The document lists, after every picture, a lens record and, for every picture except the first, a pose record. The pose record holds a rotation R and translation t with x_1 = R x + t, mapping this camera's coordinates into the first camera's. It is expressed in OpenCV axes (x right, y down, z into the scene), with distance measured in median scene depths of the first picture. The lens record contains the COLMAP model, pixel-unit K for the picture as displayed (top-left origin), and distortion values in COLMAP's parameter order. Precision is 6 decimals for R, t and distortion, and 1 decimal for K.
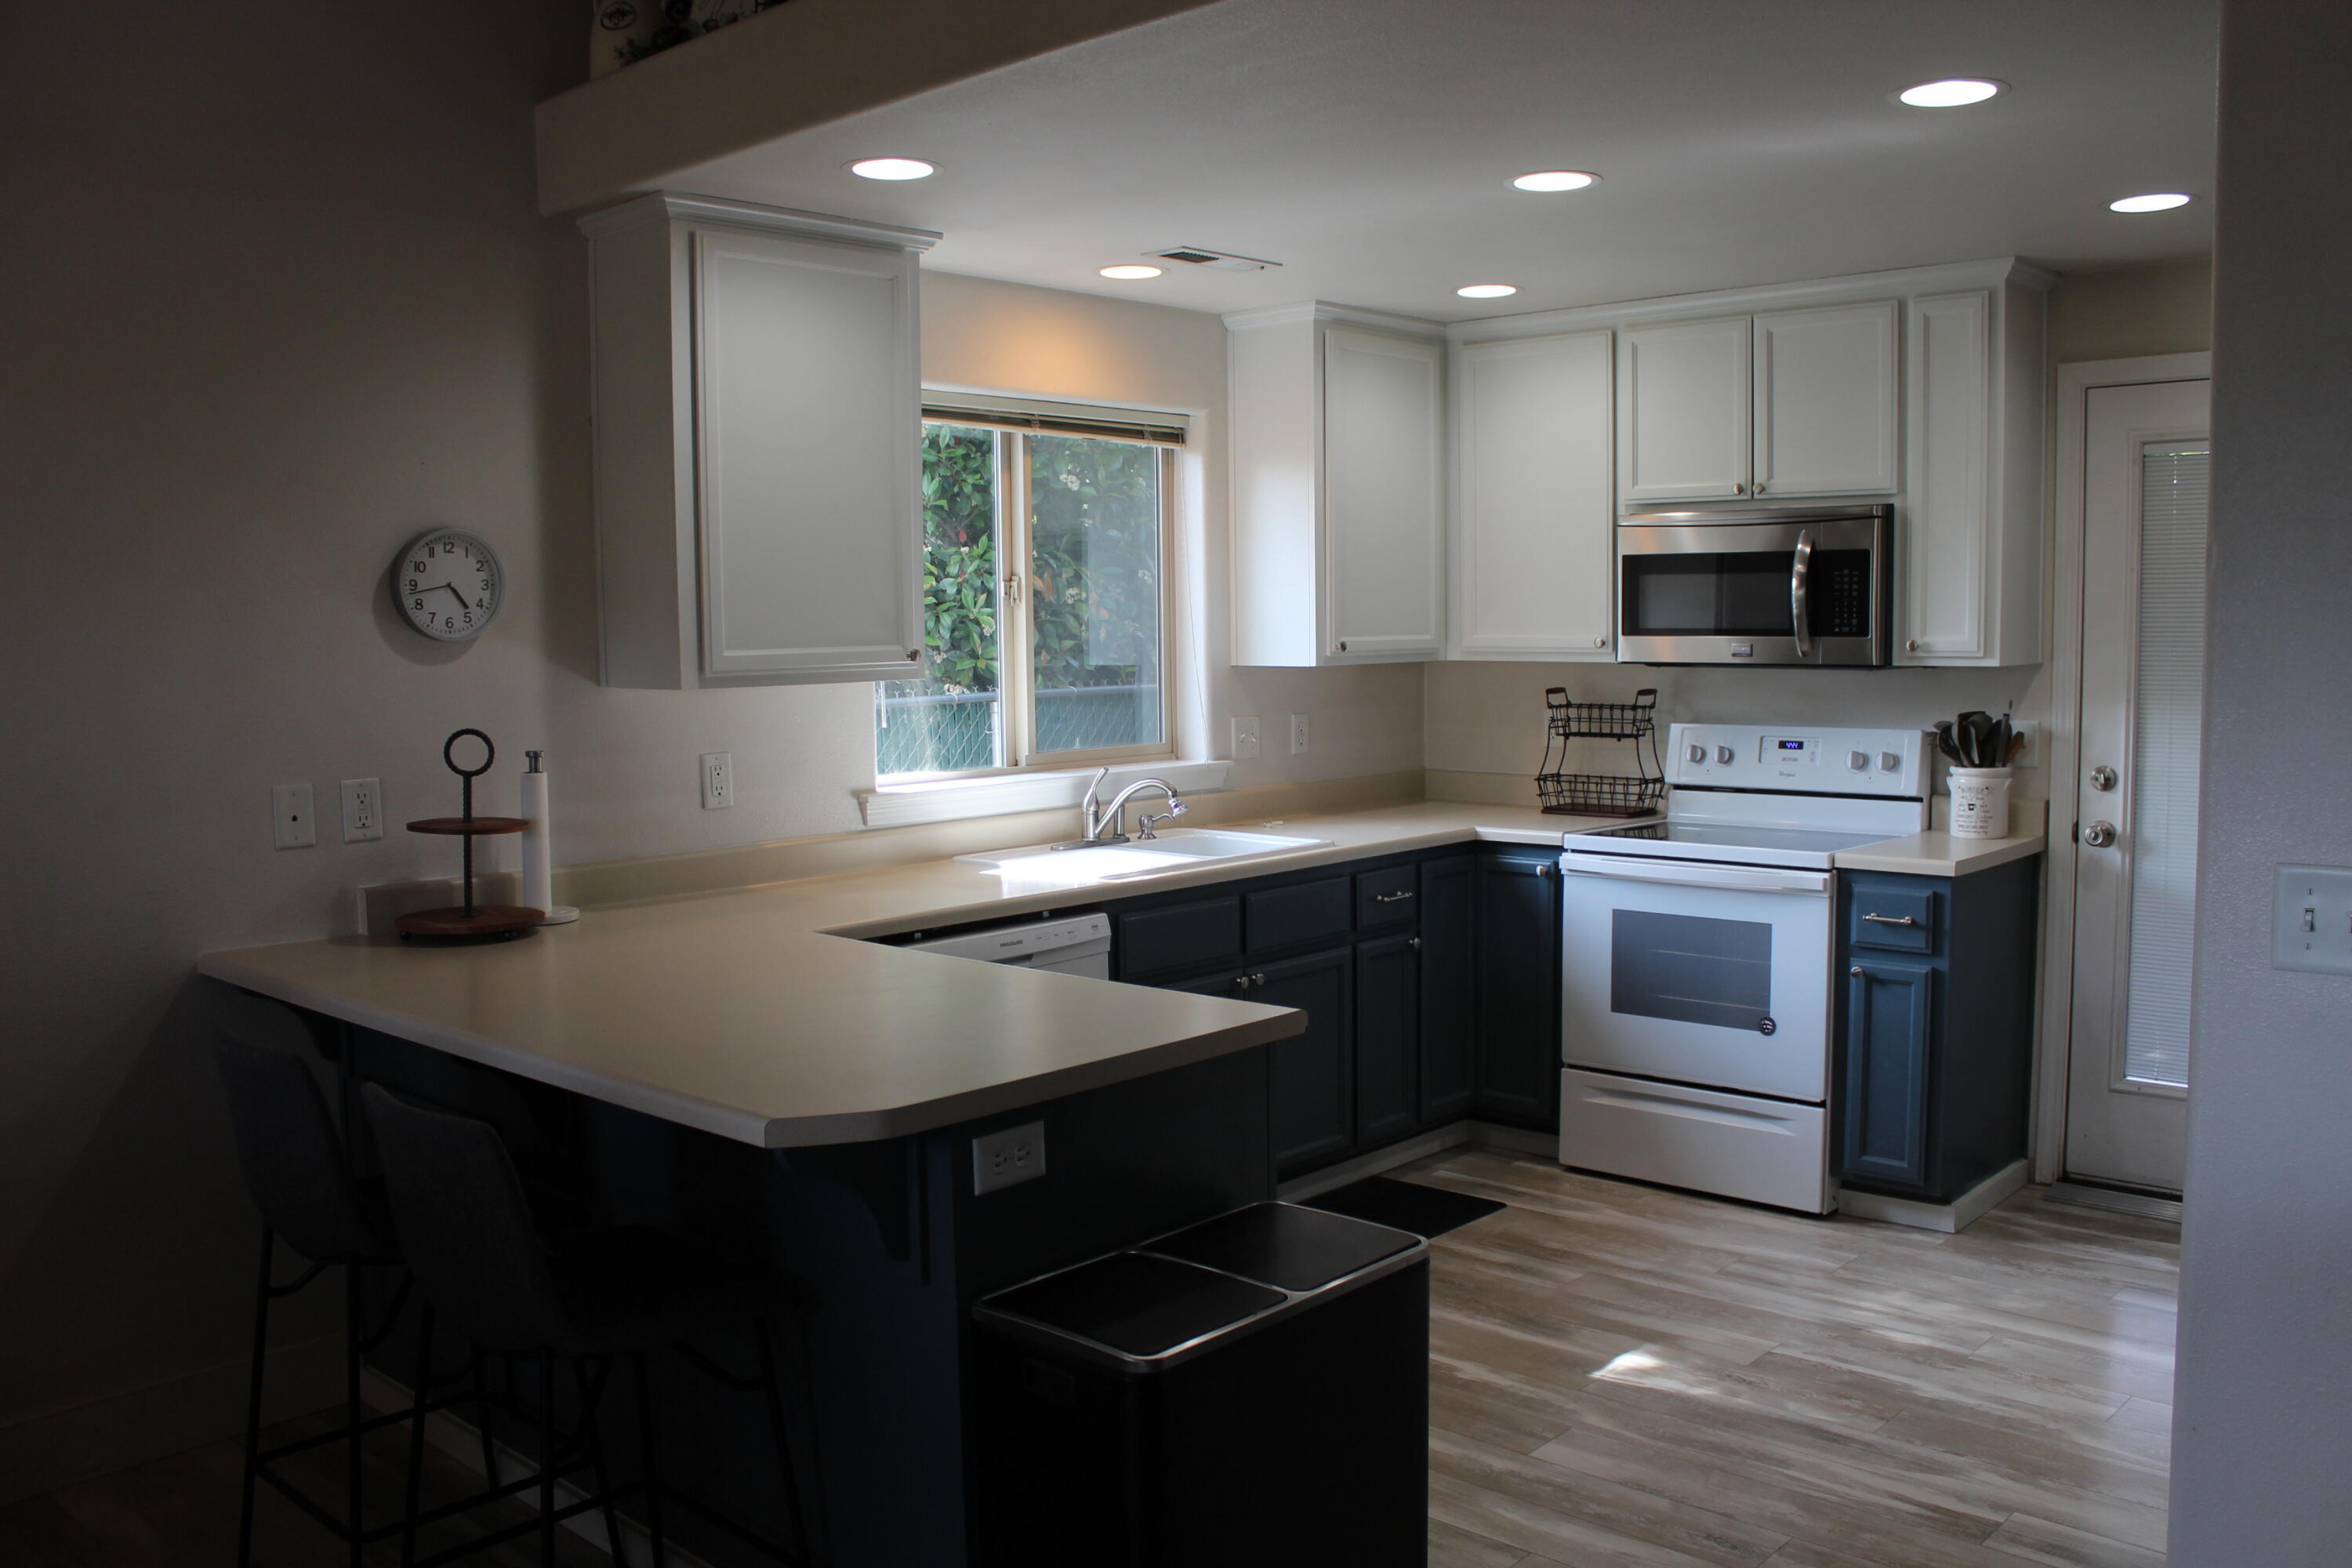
lens RADIAL K [[1945.9, 0, 1206.6], [0, 1945.9, 798.3], [0, 0, 1]] dist [-0.173213, 0.152592]
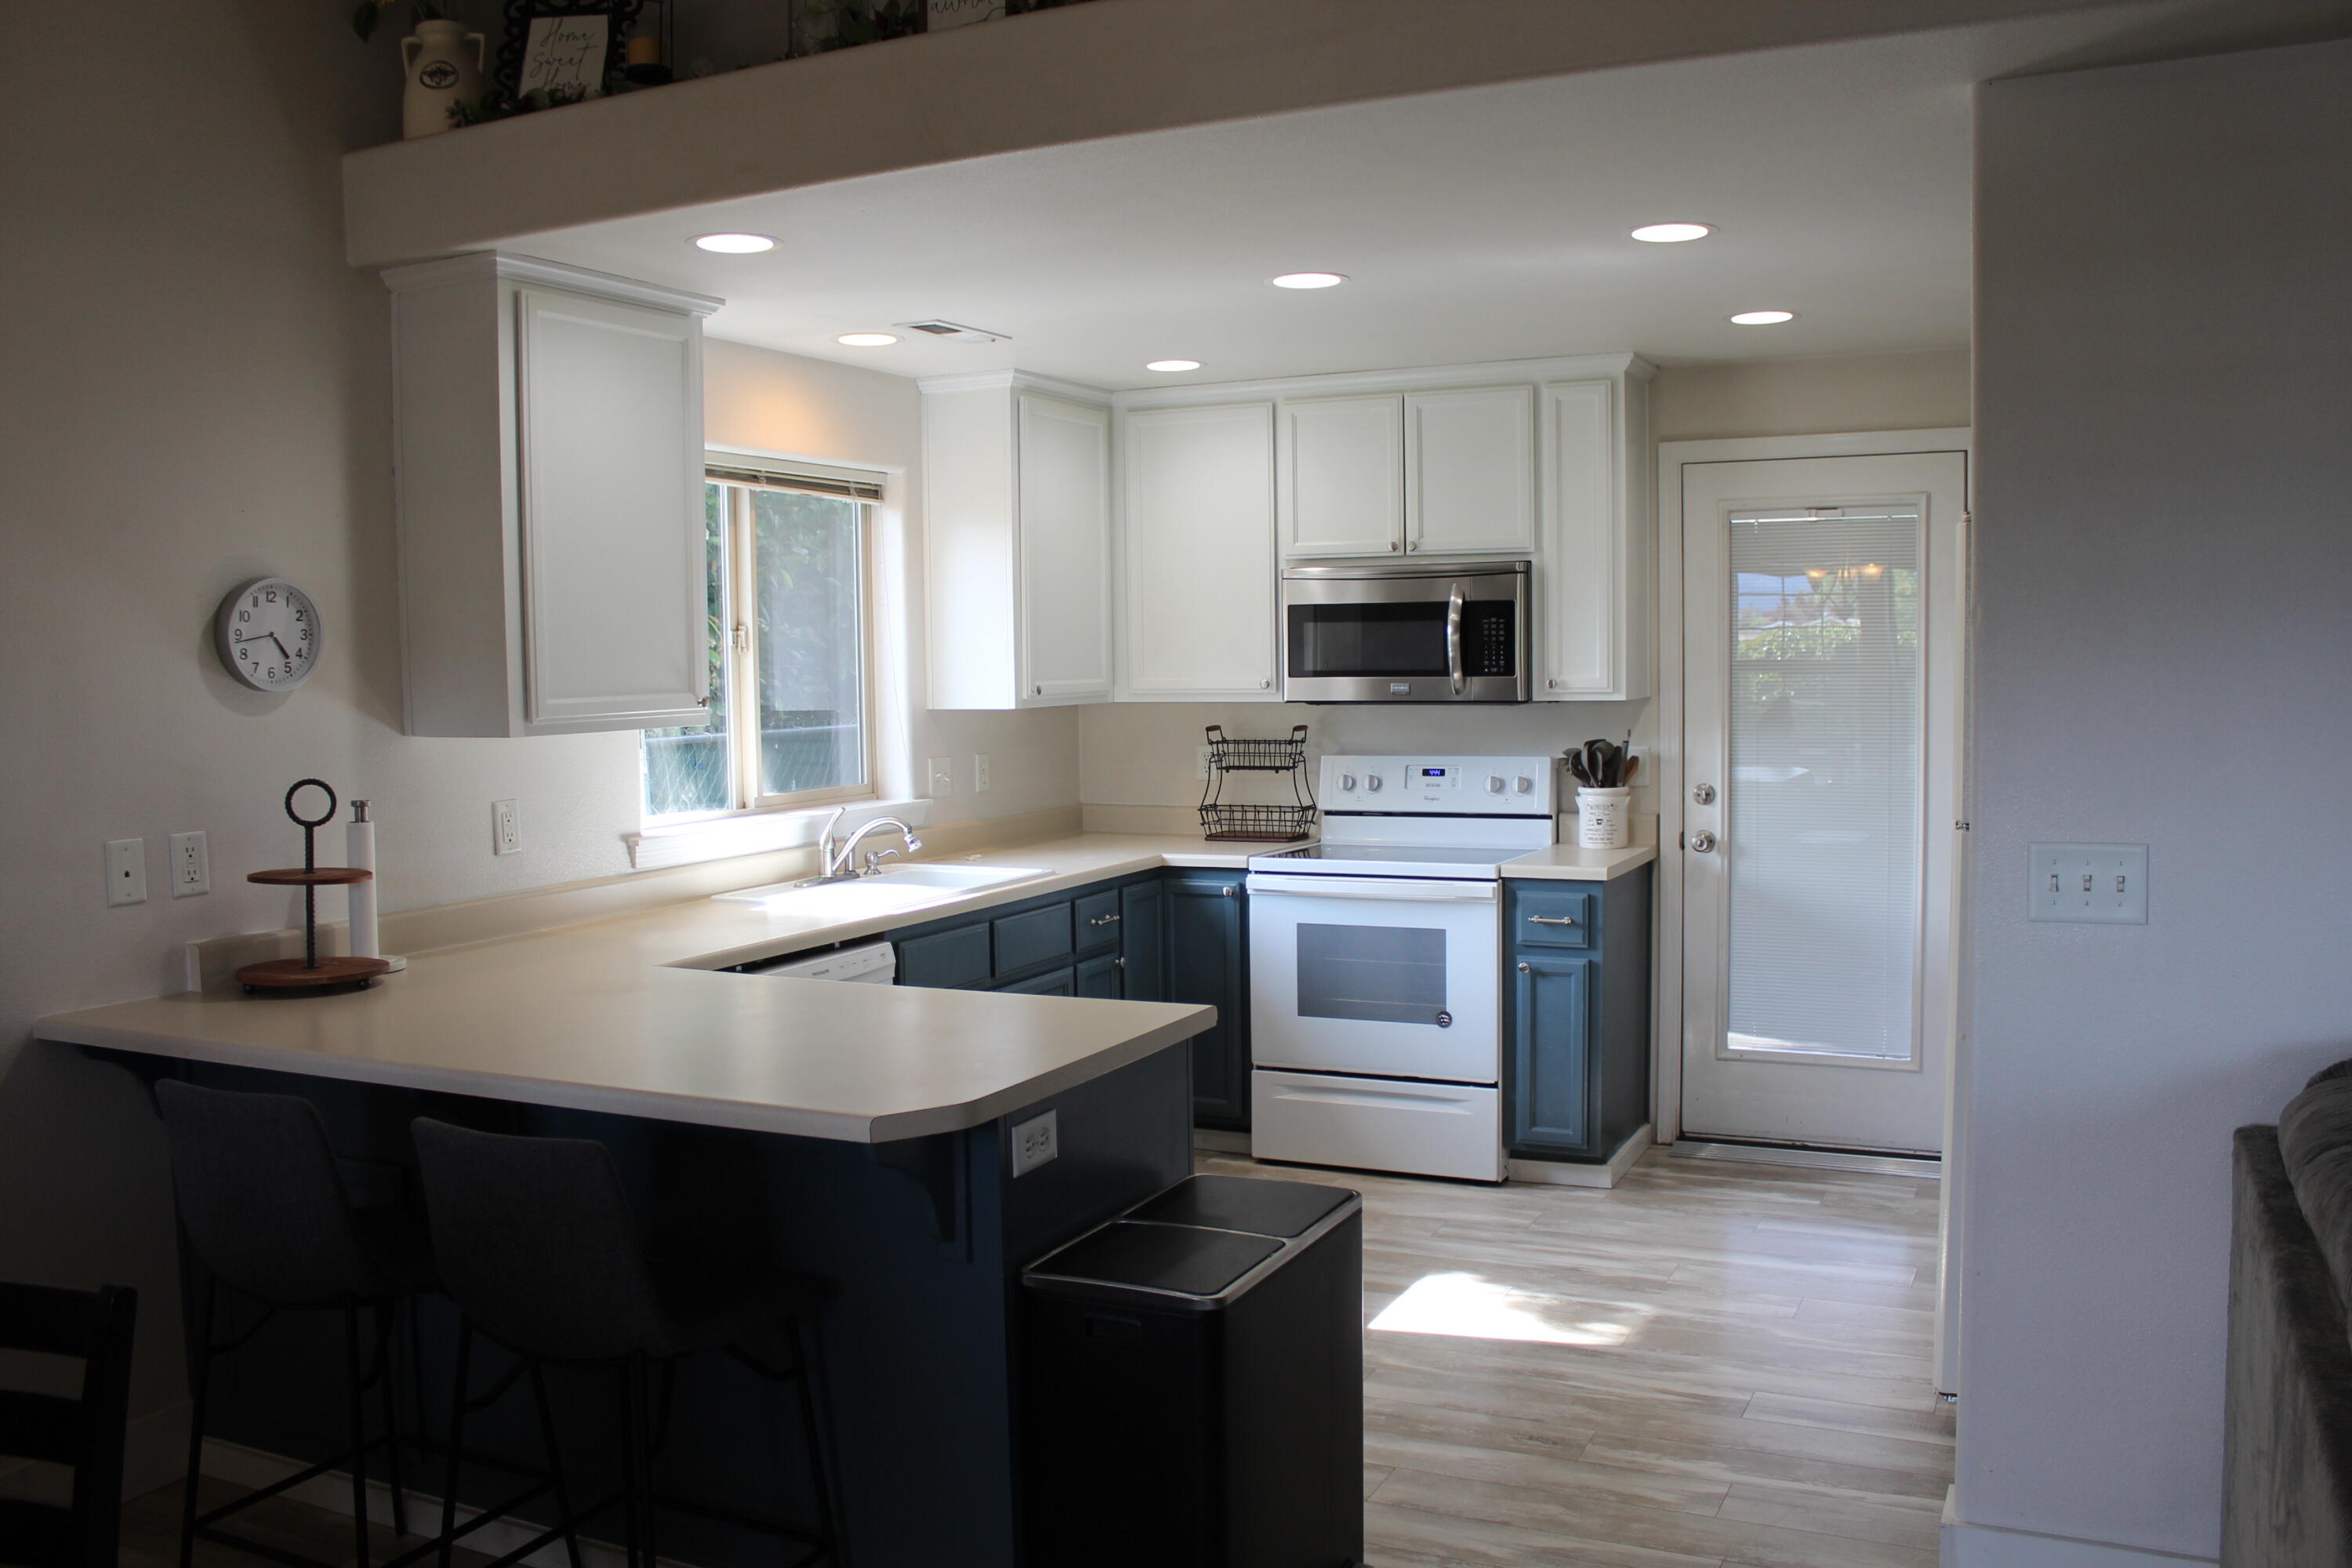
lens RADIAL K [[1945.9, 0, 1206.6], [0, 1945.9, 798.3], [0, 0, 1]] dist [-0.173213, 0.152592]
pose [[0.956960, -0.023679, 0.289251, -0.172690], [0.030085, 0.999390, -0.017720, 0.003999], [-0.288655, 0.025659, 0.957089, -0.062176]]
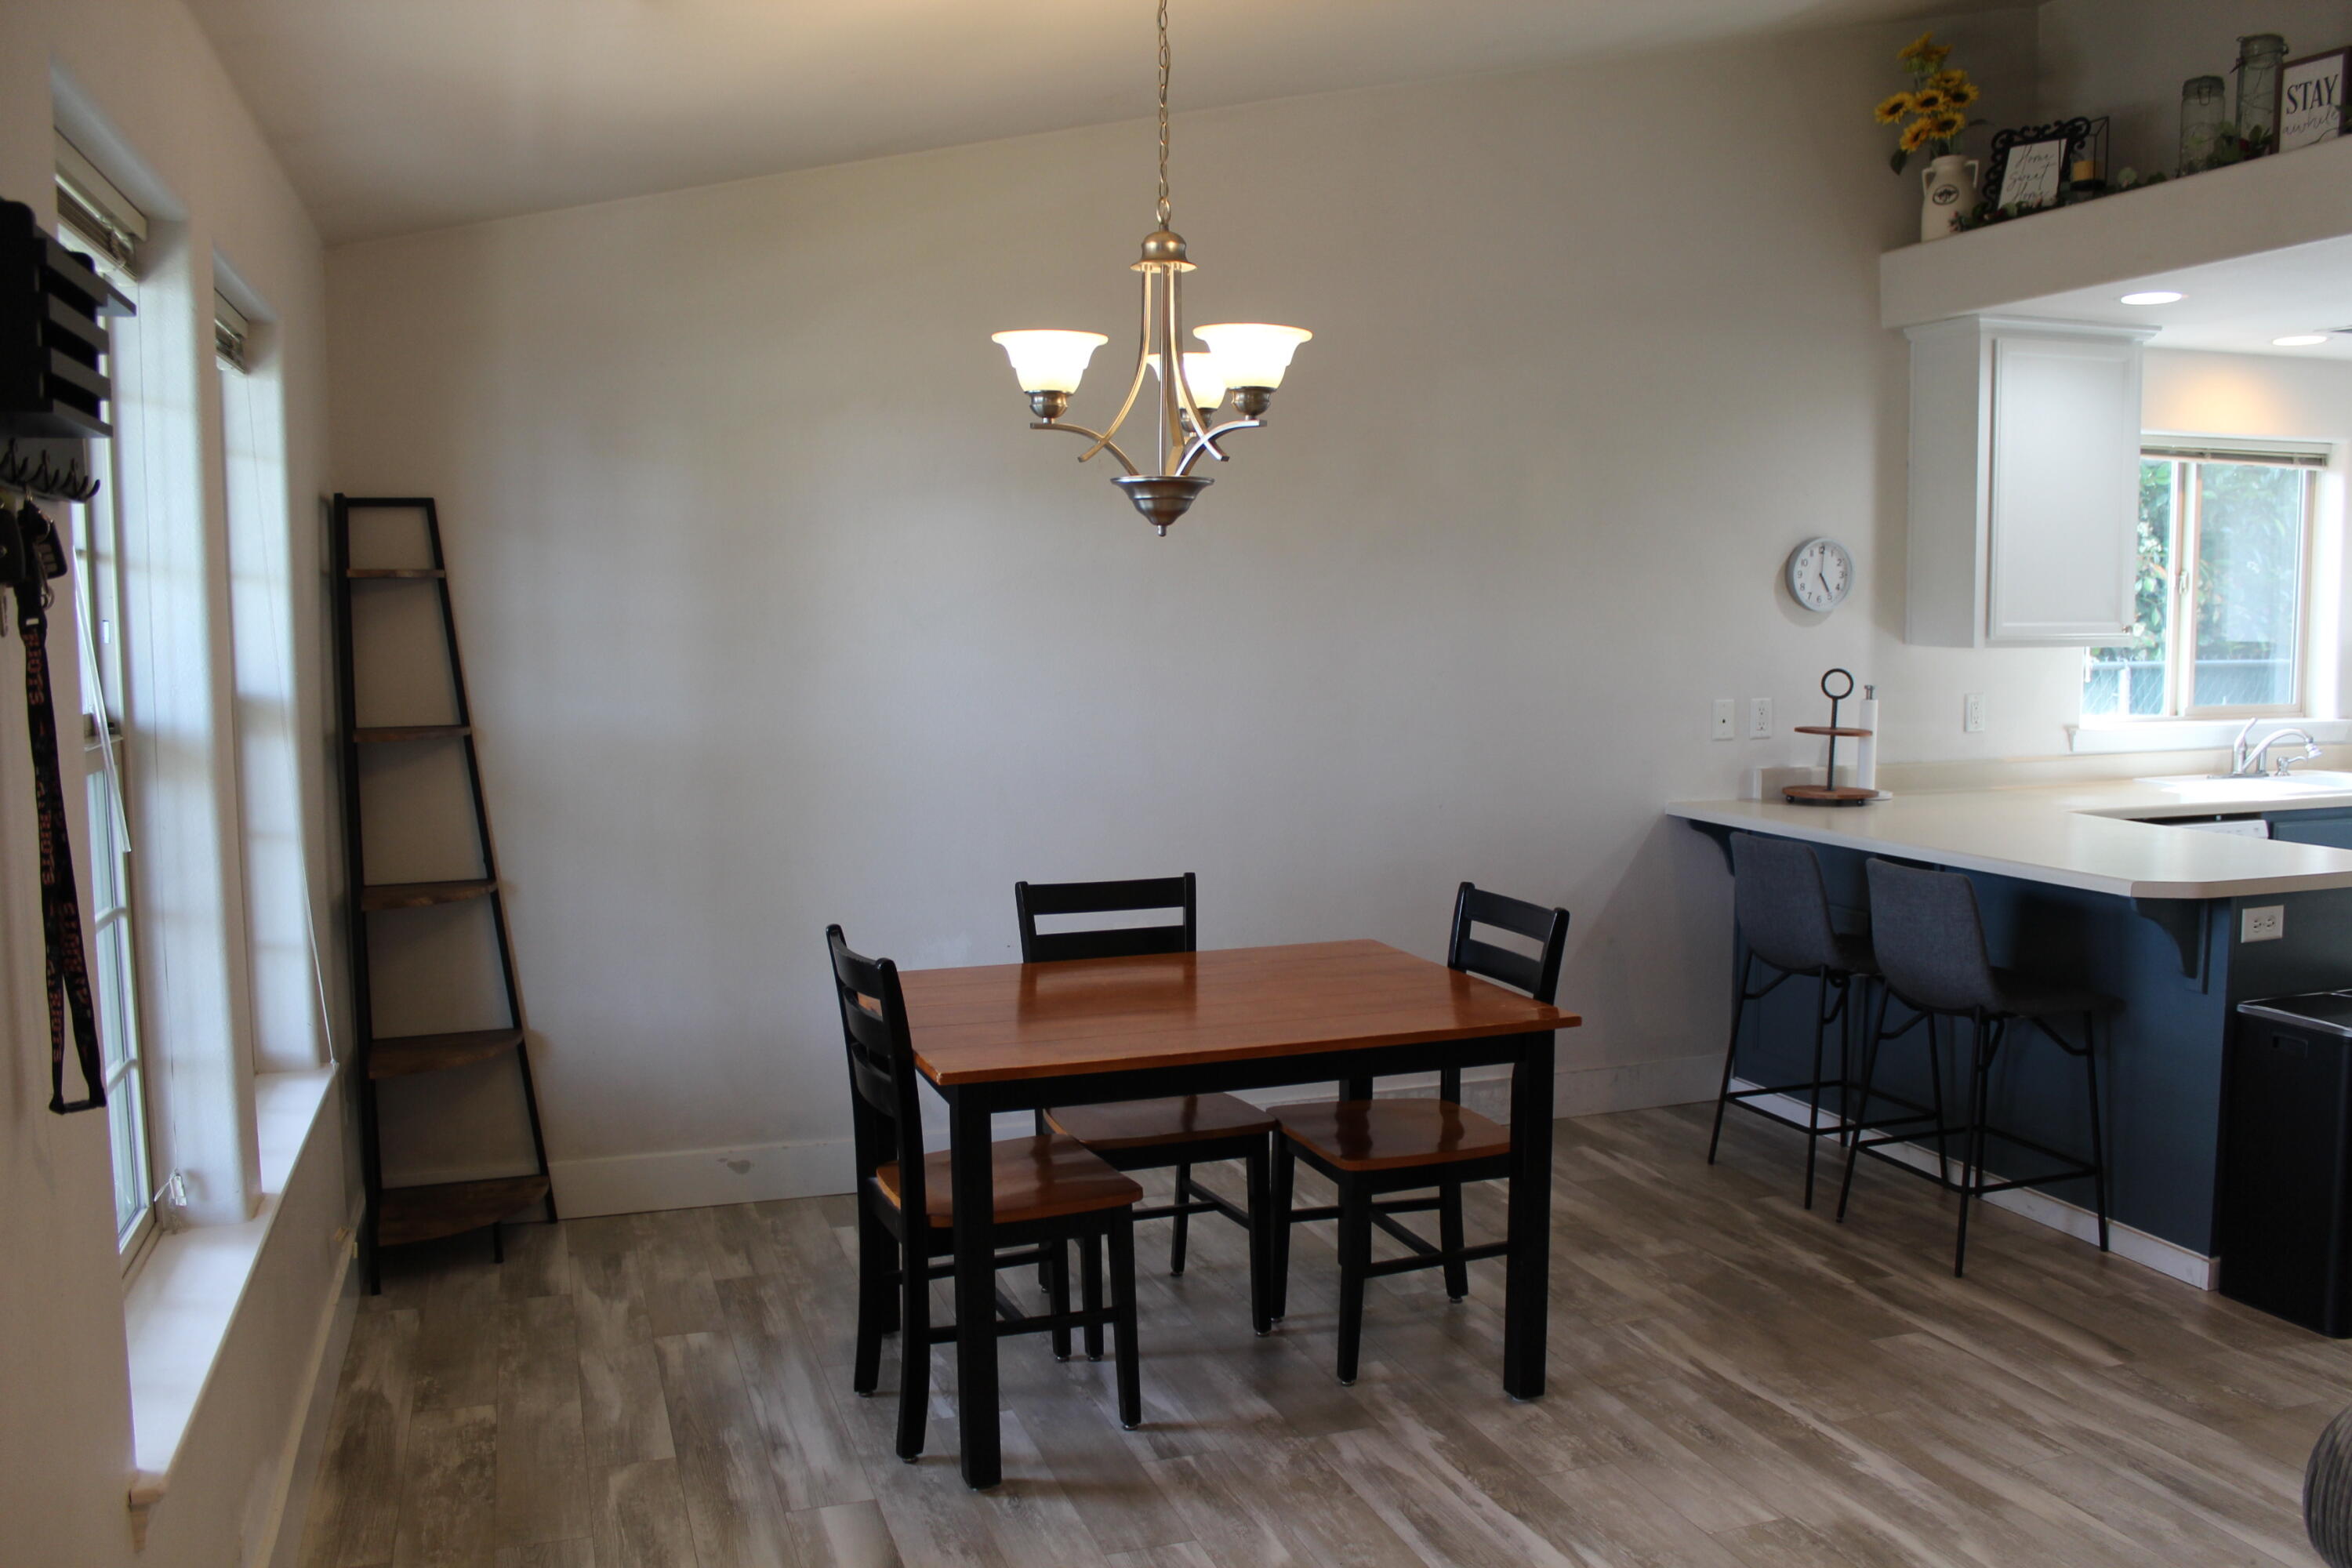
lens RADIAL K [[1932.9, 0, 1176.0], [0, 1932.9, 798.4], [0, 0, 1]] dist [-0.154650, 0.129627]
pose [[0.873121, 0.057589, -0.484091, -0.079766], [-0.050001, 0.998340, 0.028583, 0.039939], [0.484933, -0.000752, 0.874551, -0.473531]]
